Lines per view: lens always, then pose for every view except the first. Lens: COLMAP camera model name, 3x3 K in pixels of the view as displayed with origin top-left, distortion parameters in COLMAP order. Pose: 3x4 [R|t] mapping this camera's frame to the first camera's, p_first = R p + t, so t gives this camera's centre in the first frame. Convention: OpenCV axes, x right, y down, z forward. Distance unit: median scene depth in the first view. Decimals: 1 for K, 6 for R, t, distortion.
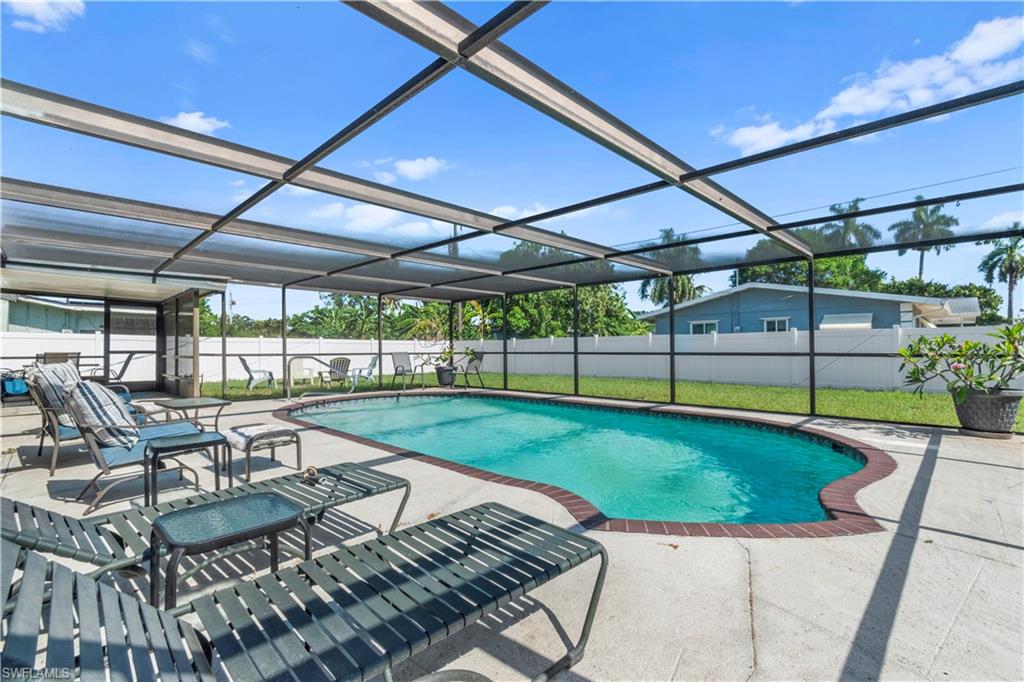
lens RADIAL K [[463.5, 0, 516.3], [0, 463.5, 339.8], [0, 0, 1]] dist [0.002754, -0.001345]
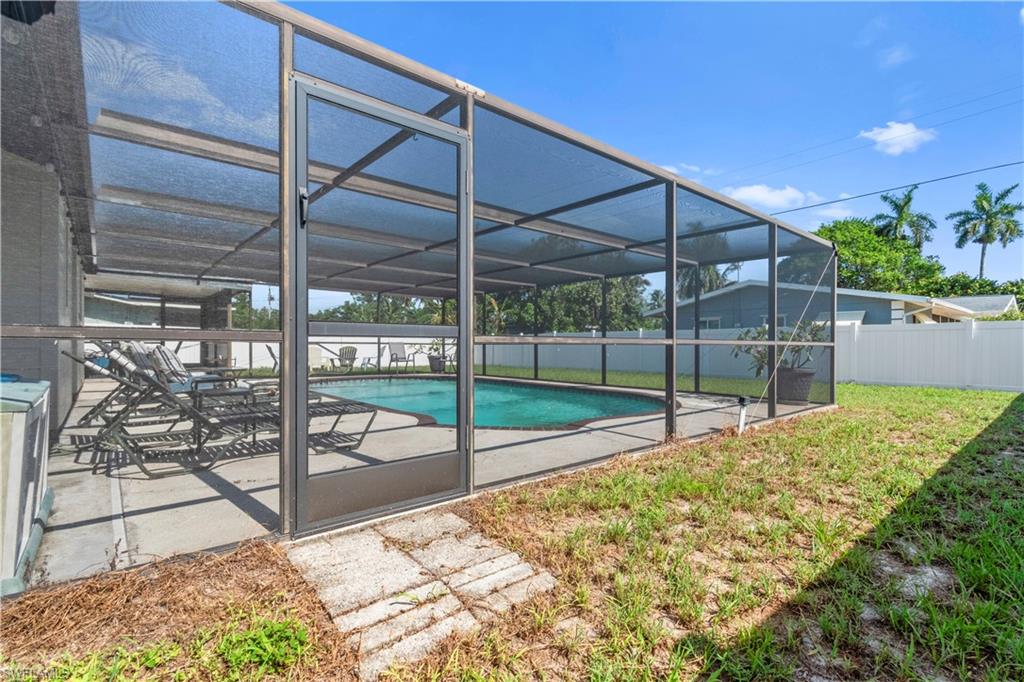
lens RADIAL K [[463.5, 0, 501.9], [0, 463.5, 344.4], [0, 0, 1]] dist [0.002754, -0.001345]
pose [[0.996342, 0.010398, -0.084823, 0.101446], [-0.008857, 0.999789, 0.018526, 0.007321], [0.084998, -0.017707, 0.996224, -0.127557]]
